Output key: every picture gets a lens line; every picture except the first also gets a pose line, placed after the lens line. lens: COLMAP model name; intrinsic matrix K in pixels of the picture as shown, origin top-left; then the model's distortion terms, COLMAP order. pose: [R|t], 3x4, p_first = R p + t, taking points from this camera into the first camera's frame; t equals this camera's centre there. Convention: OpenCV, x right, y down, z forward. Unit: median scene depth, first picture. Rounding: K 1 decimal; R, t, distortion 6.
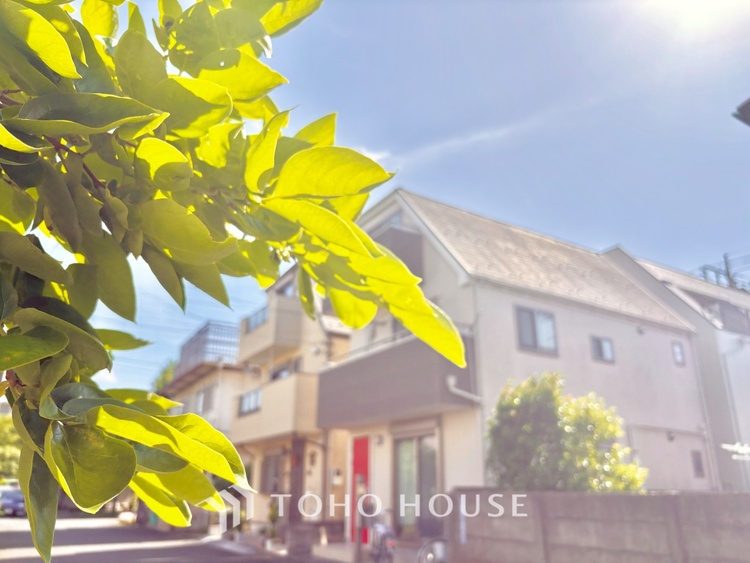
lens RADIAL K [[583.2, 0, 375.0], [0, 583.2, 281.5], [0, 0, 1]] dist [-0.002663, -0.002038]
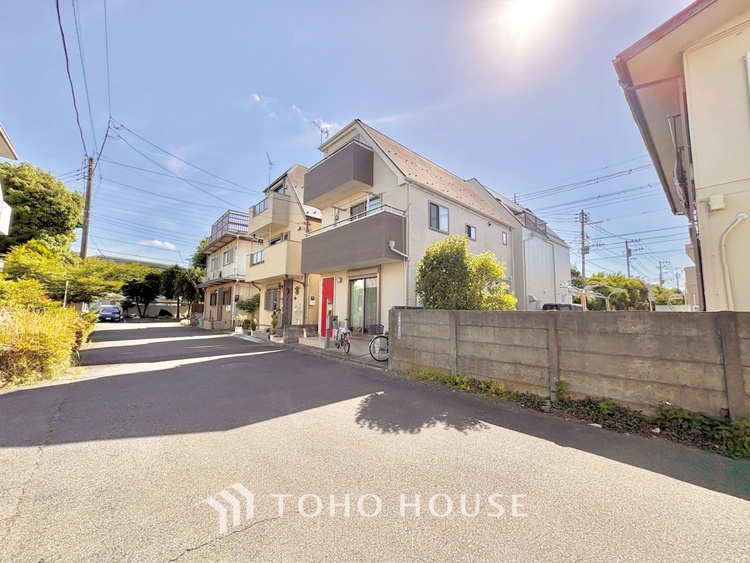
lens RADIAL K [[298.8, 0, 375.7], [0, 298.8, 280.6], [0, 0, 1]] dist [-0.000771, 0.000445]
pose [[0.984198, 0.021487, 0.175763, -0.039375], [-0.064582, 0.967794, 0.243320, 0.052454], [-0.164874, -0.250827, 0.953888, 0.145784]]
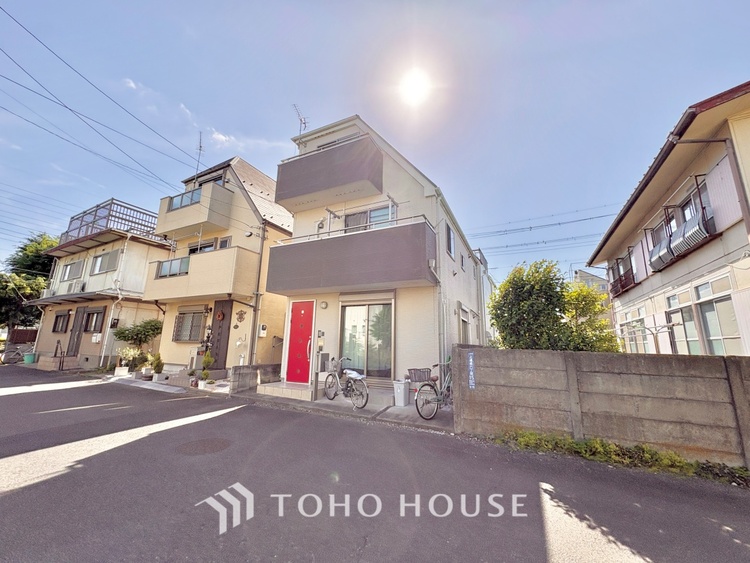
lens RADIAL K [[298.8, 0, 375.7], [0, 298.8, 280.6], [0, 0, 1]] dist [-0.000771, 0.000445]
pose [[0.851540, 0.120037, 0.510364, -0.220262], [-0.195384, 0.975972, 0.096451, 0.122743], [-0.486523, -0.181849, 0.854533, 0.359306]]
